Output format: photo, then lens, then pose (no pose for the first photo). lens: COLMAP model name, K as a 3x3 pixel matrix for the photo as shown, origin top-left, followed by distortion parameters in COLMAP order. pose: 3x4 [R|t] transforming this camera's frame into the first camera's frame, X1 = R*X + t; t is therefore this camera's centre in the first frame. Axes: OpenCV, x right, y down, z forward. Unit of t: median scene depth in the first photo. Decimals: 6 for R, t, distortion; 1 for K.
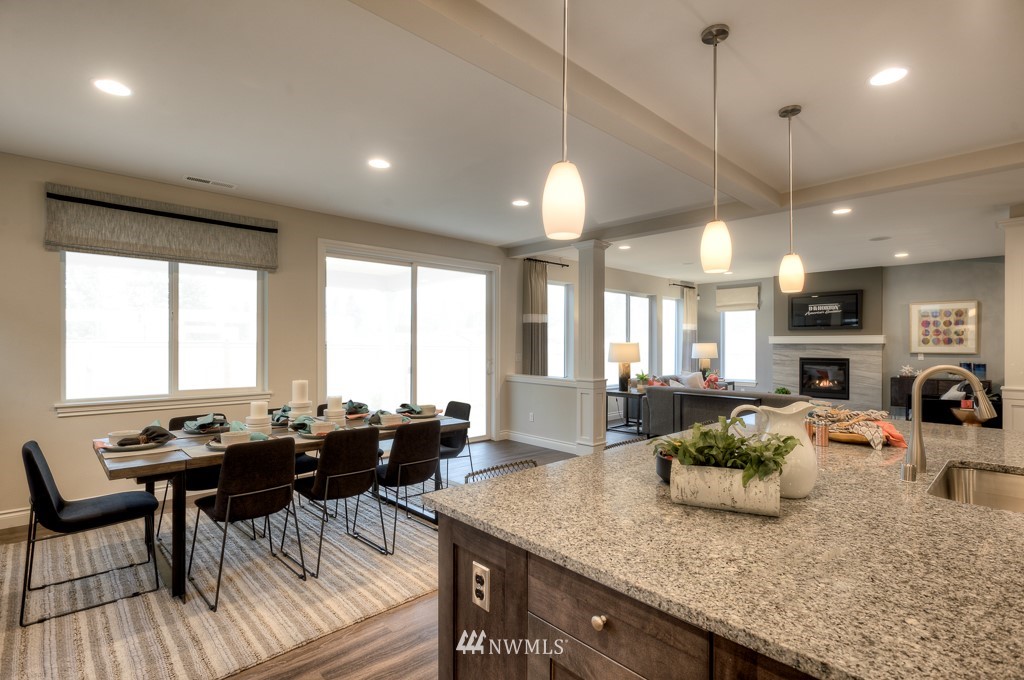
lens RADIAL K [[487.1, 0, 517.7], [0, 487.1, 343.9], [0, 0, 1]] dist [-0.000241, -0.000178]
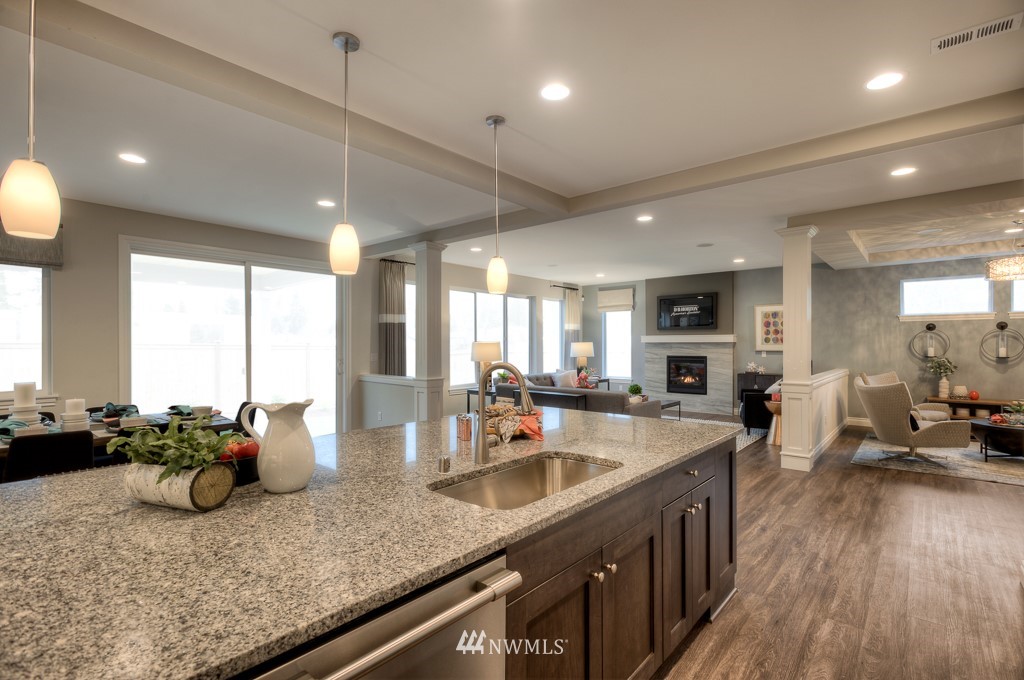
lens RADIAL K [[477.7, 0, 516.8], [0, 477.7, 344.9], [0, 0, 1]] dist [-0.001631, -0.000095]
pose [[0.995203, -0.003796, 0.097758, 0.223098], [0.003555, 0.999990, 0.002646, 0.000758], [-0.097767, -0.002285, 0.995207, -0.012216]]
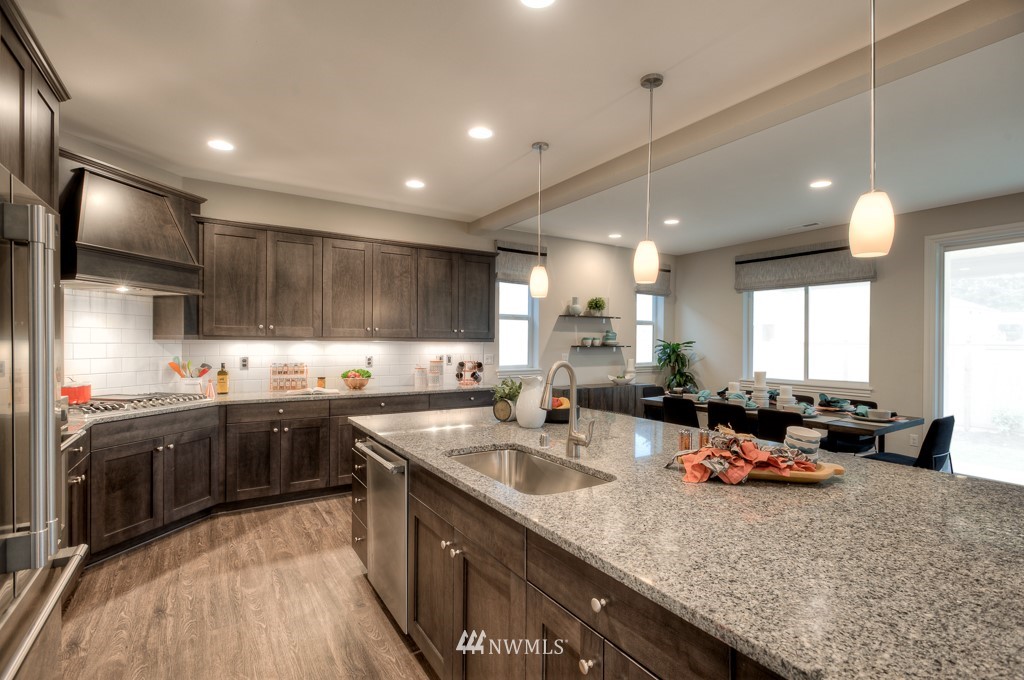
lens RADIAL K [[477.7, 0, 516.8], [0, 477.7, 344.9], [0, 0, 1]] dist [-0.001631, -0.000095]
pose [[-0.191788, 0.000031, -0.981436, 0.535833], [-0.005807, 0.999982, 0.001167, 0.001230], [0.981419, 0.005923, -0.191785, 0.302009]]
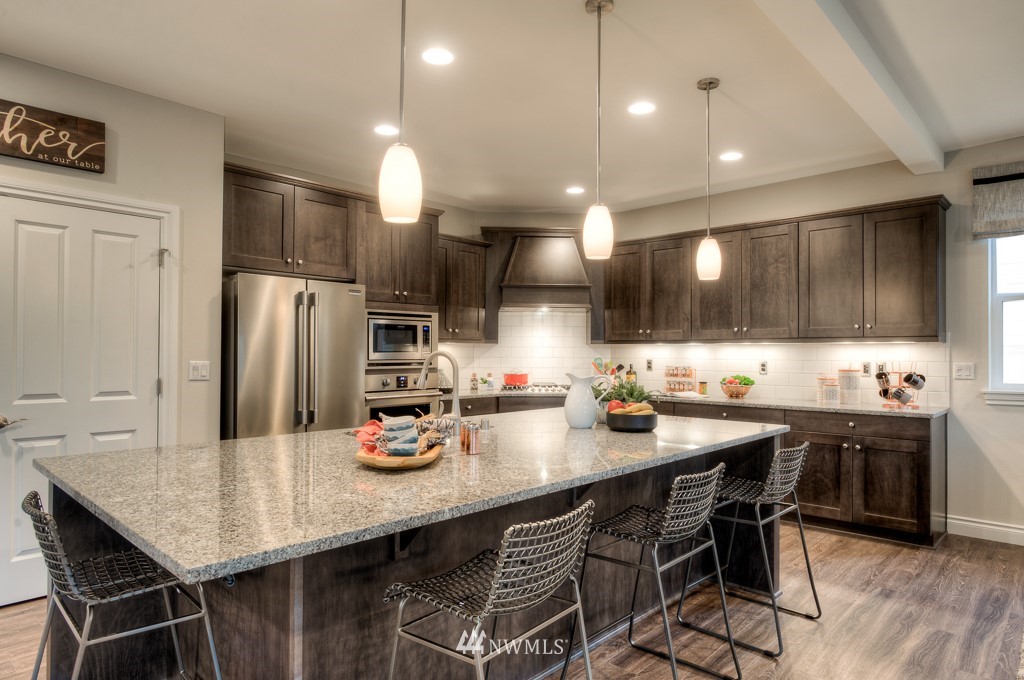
lens RADIAL K [[605.3, 0, 514.2], [0, 605.3, 352.1], [0, 0, 1]] dist [0.002260, 0.001194]
pose [[-0.998713, -0.007686, -0.050128, 0.210346], [-0.007609, 0.999970, -0.001720, 0.012878], [0.050139, -0.001337, -0.998741, 0.721390]]
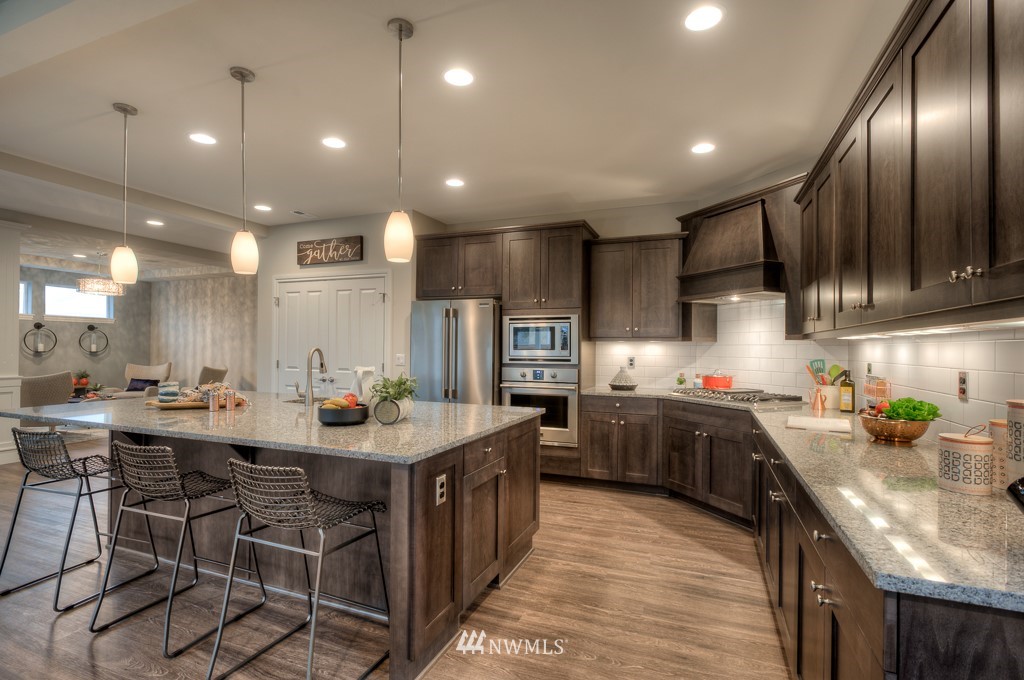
lens RADIAL K [[477.7, 0, 516.8], [0, 477.7, 344.9], [0, 0, 1]] dist [-0.001631, -0.000095]
pose [[-0.411860, 0.000522, 0.911247, -0.314919], [-0.010913, 0.999925, -0.005505, 0.009575], [-0.911182, -0.012212, -0.411823, 0.287398]]
